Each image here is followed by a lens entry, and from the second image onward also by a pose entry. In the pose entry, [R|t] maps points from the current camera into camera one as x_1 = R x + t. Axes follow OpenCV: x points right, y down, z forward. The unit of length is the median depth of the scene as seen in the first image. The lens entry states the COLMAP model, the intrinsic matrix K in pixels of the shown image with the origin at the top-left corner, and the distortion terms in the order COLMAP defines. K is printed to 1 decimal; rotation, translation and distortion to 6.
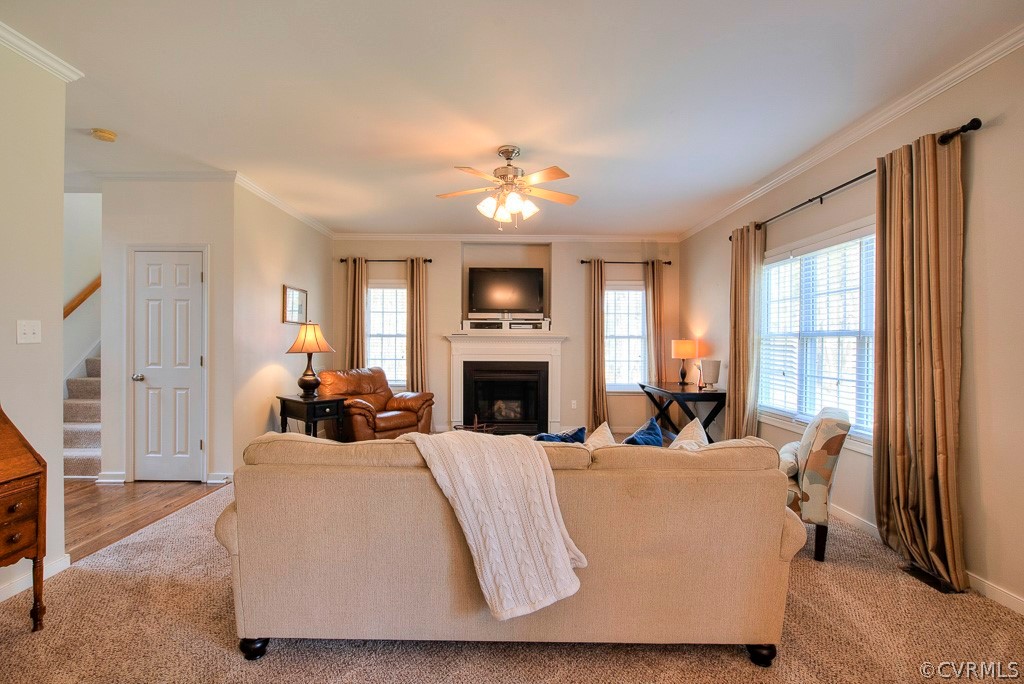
lens RADIAL K [[474.7, 0, 512.0], [0, 474.7, 342.0], [0, 0, 1]] dist [0.001076, 0.000120]
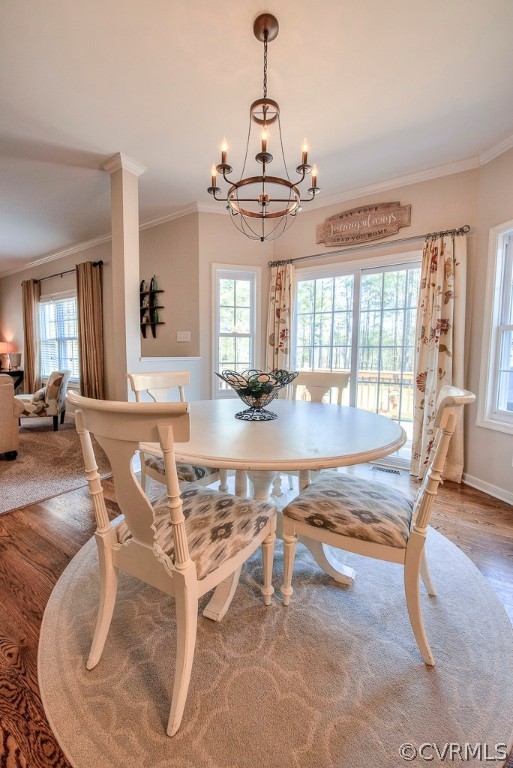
lens RADIAL K [[304.7, 0, 256.5], [0, 304.7, 384.0], [0, 0, 1]] dist [-0.009495, -0.003641]
pose [[0.548820, -0.079020, 0.832197, -0.035812], [-0.008475, 0.994945, 0.100062, 0.036204], [-0.835897, -0.061969, 0.545376, -0.424490]]
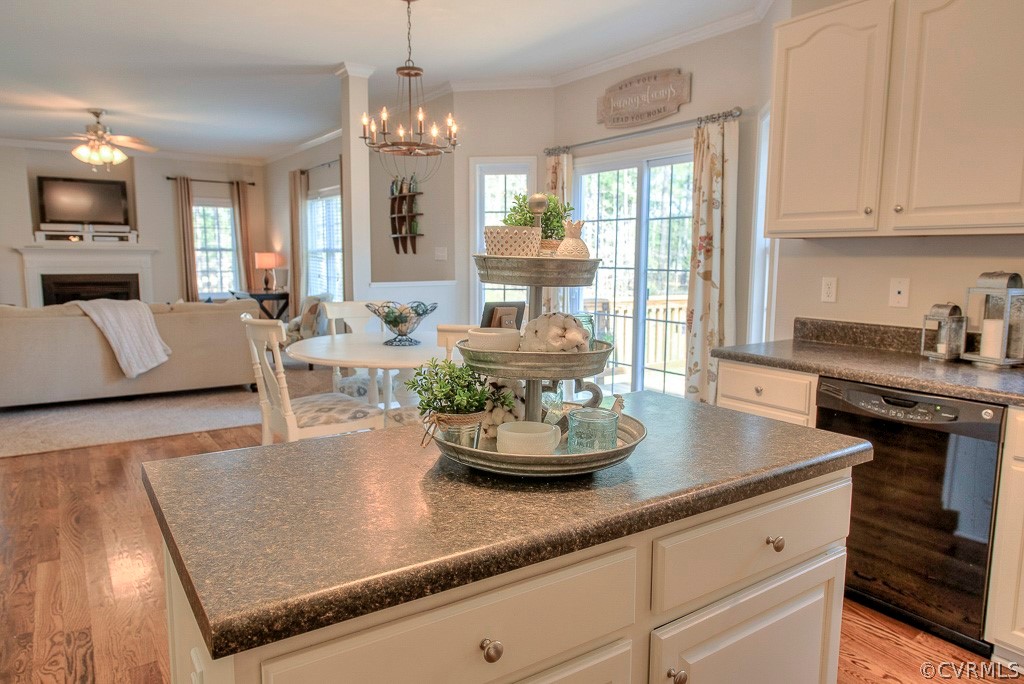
lens RADIAL K [[670.0, 0, 510.4], [0, 670.0, 346.2], [0, 0, 1]] dist [-0.001988, 0.001398]
pose [[0.829063, -0.076124, 0.553949, -0.111035], [-0.001927, 0.990295, 0.138971, -0.009584], [-0.559152, -0.116283, 0.820870, -1.033430]]
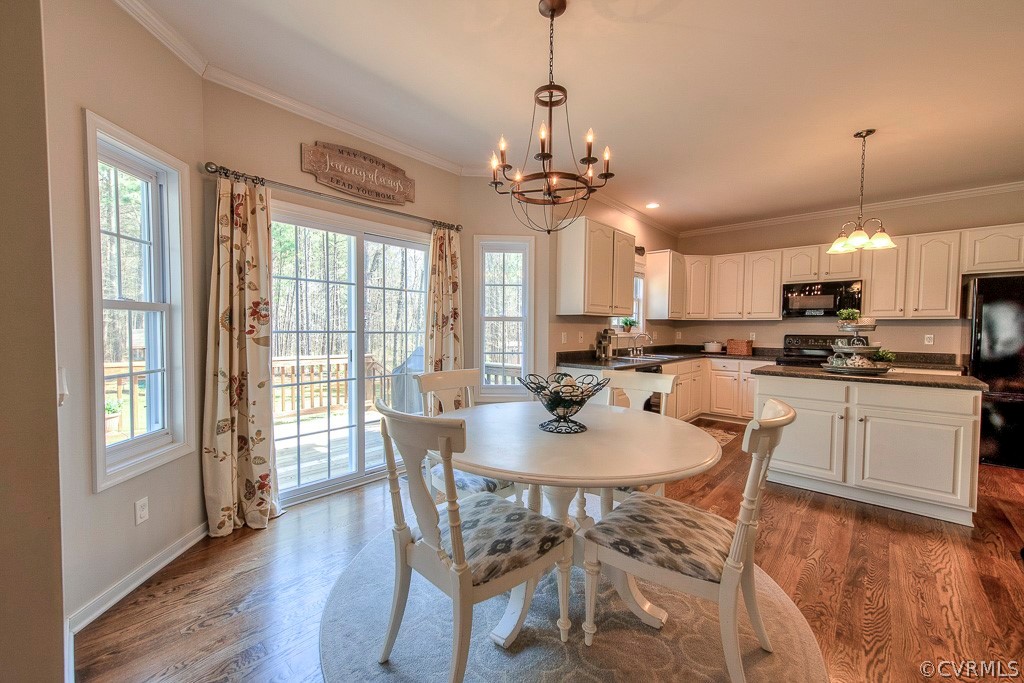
lens RADIAL K [[405.5, 0, 510.3], [0, 405.5, 342.4], [0, 0, 1]] dist [0.009408, -0.000288]
pose [[-0.733731, -0.037807, 0.678387, 0.013234], [-0.015239, 0.999115, 0.039199, 0.004158], [-0.679269, 0.018423, -0.733658, 0.122099]]
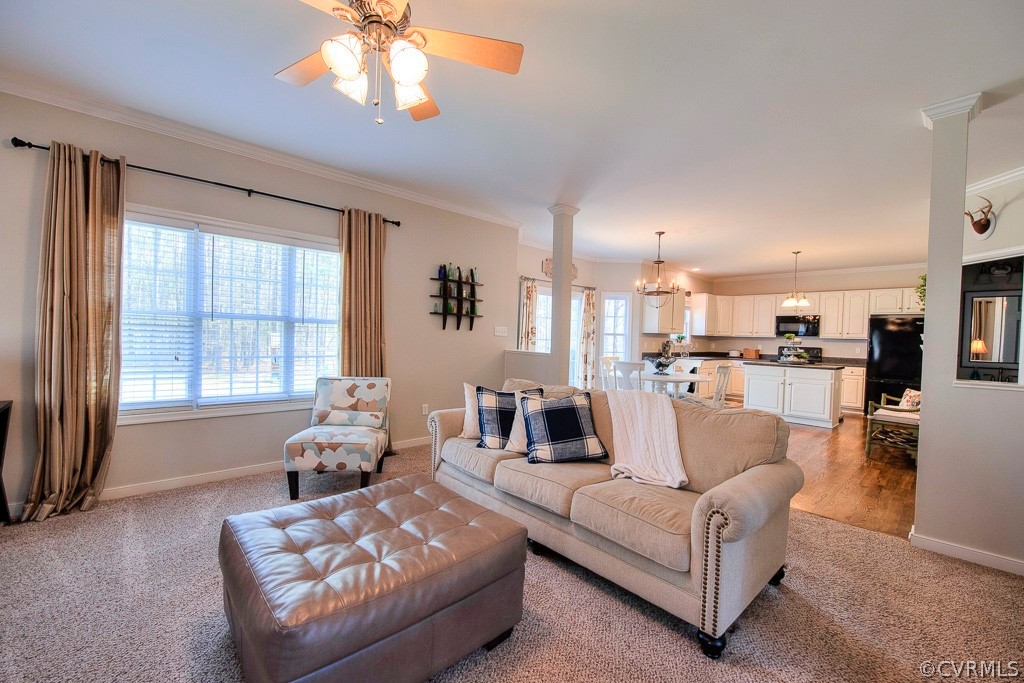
lens RADIAL K [[414.0, 0, 512.0], [0, 414.0, 341.5], [0, 0, 1]] dist [-0.009468, -0.000136]
pose [[-0.670692, -0.036099, 0.740857, -0.372712], [-0.034315, 0.999256, 0.017624, 0.001465], [-0.740942, -0.013602, -0.671432, 0.969022]]
